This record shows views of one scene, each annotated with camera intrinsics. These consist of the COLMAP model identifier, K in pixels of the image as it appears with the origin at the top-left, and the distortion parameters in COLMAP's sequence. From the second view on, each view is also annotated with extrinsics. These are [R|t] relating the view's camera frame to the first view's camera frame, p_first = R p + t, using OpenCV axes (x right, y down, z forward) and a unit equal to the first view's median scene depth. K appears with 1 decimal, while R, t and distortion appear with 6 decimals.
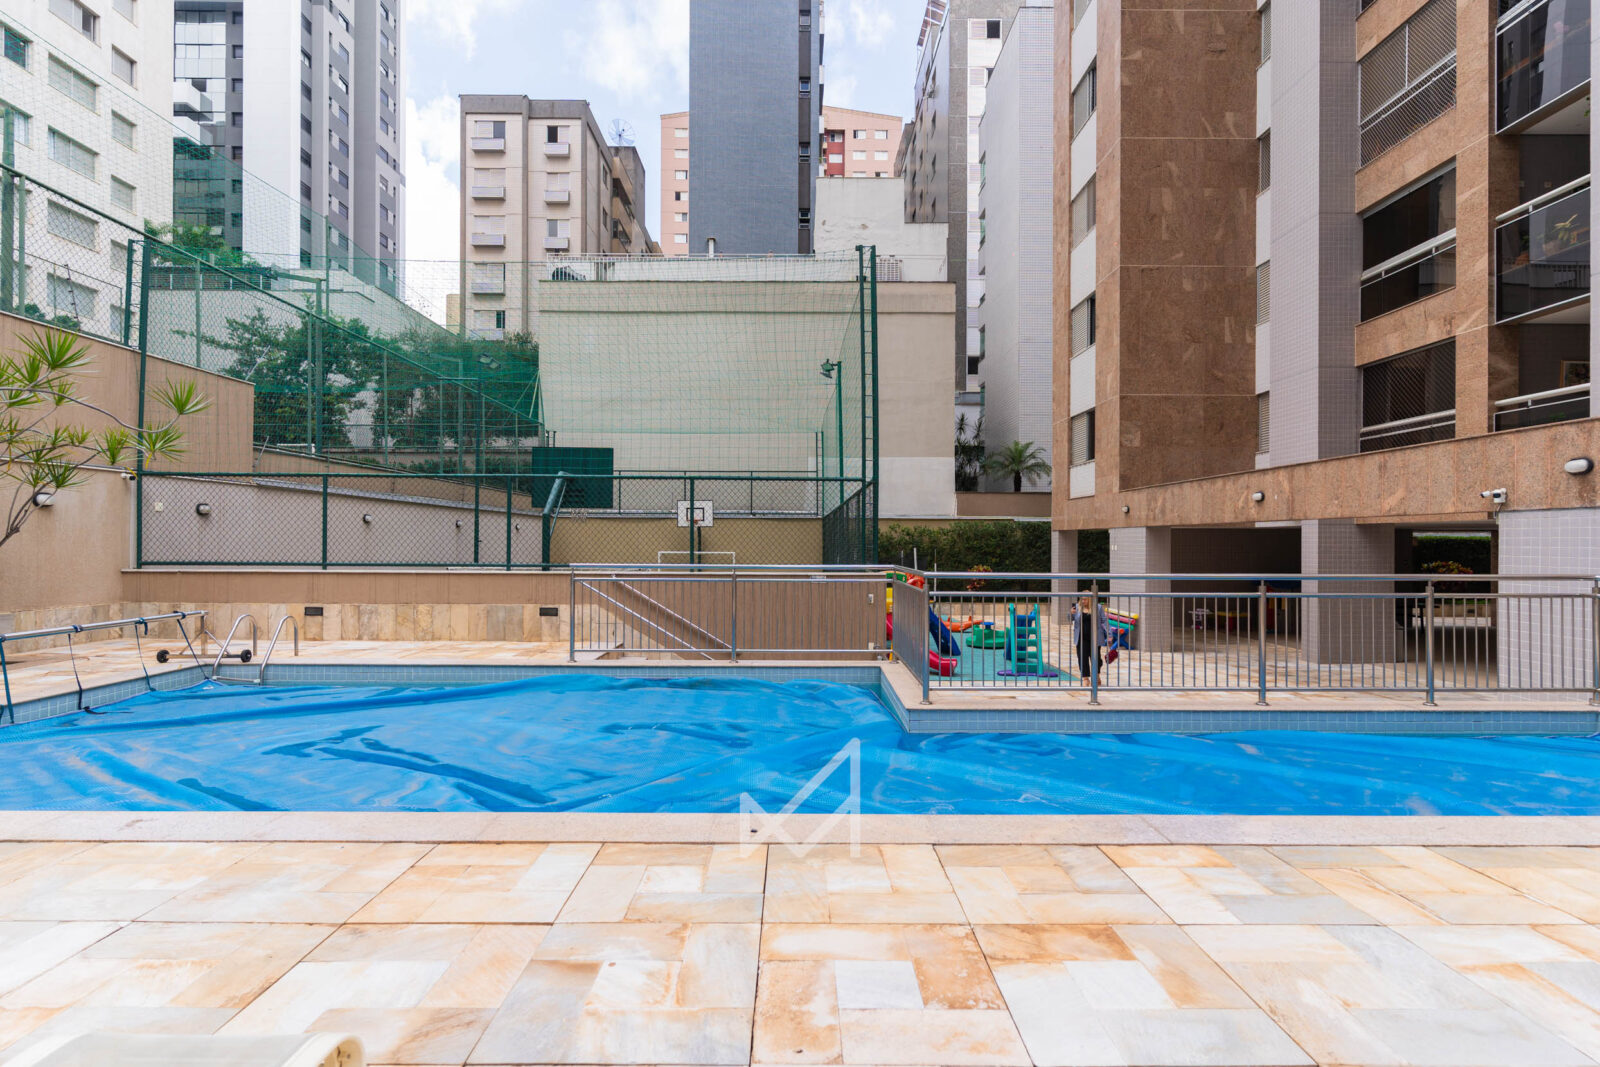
lens RADIAL K [[775.1, 0, 798.4], [0, 775.1, 540.4], [0, 0, 1]] dist [0.005126, -0.000497]
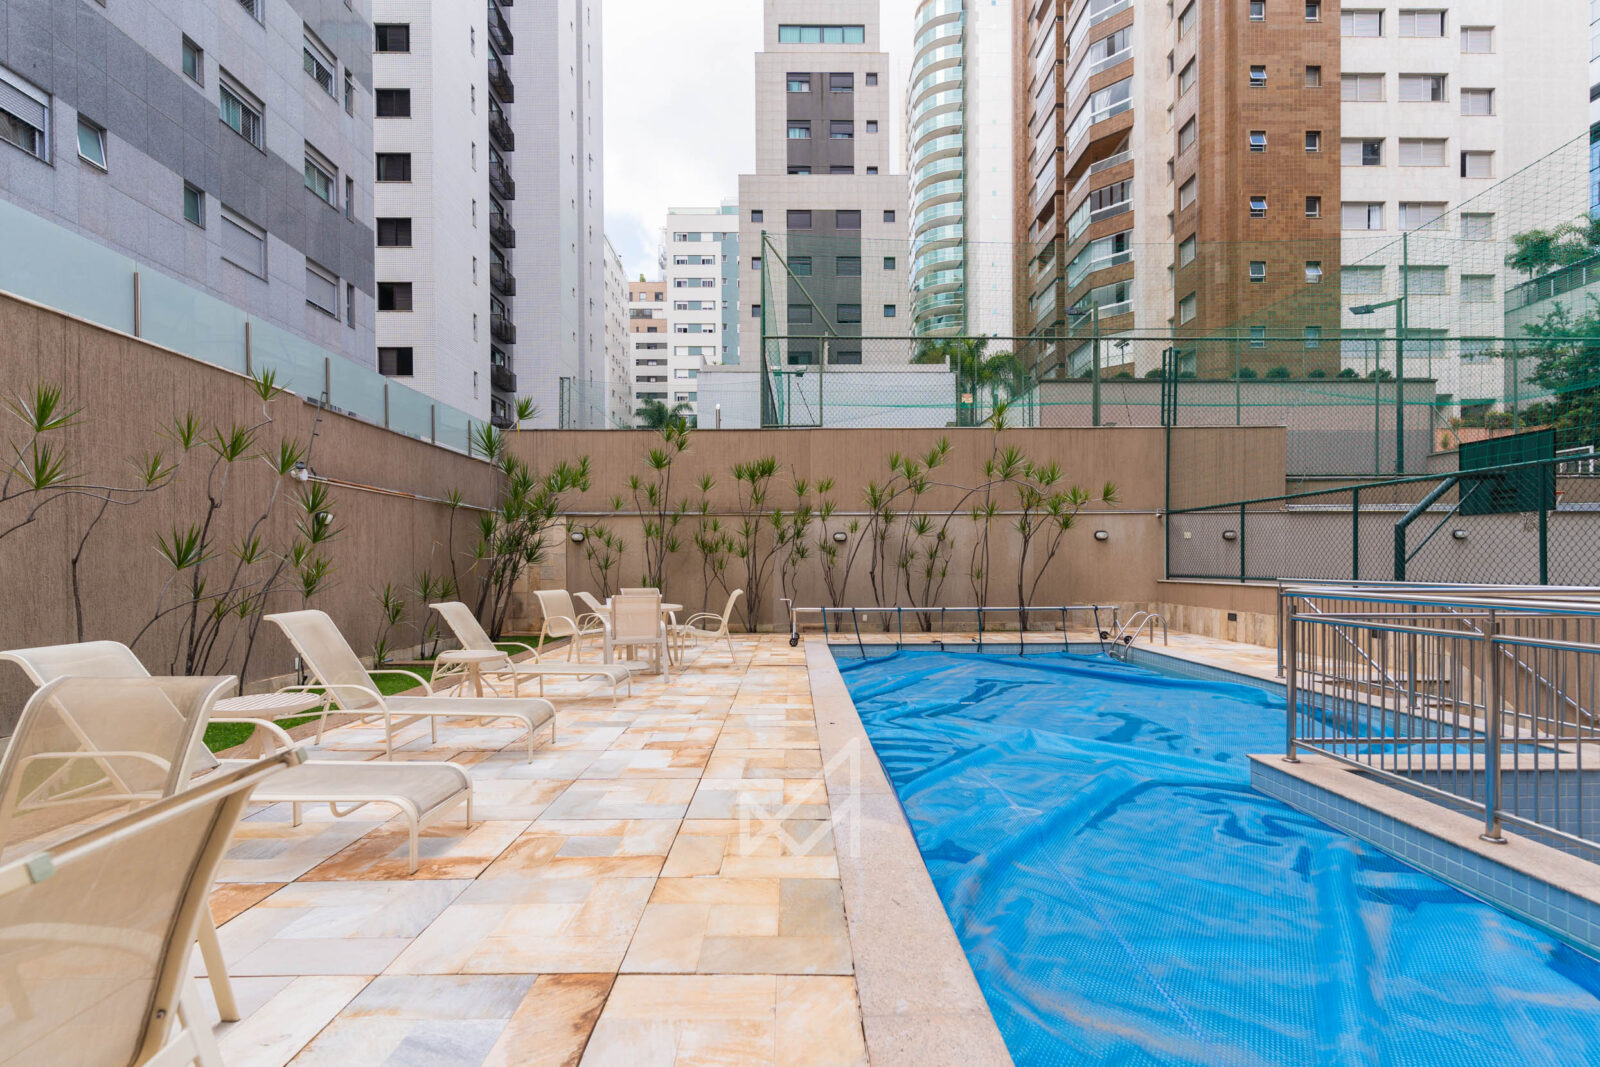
lens RADIAL K [[775.1, 0, 789.6], [0, 775.1, 568.4], [0, 0, 1]] dist [0.005126, -0.000497]
pose [[-0.007834, -0.002568, -0.999966, 0.568065], [0.006260, 0.999977, -0.002617, 0.015295], [0.999950, -0.006280, -0.007818, 0.321583]]
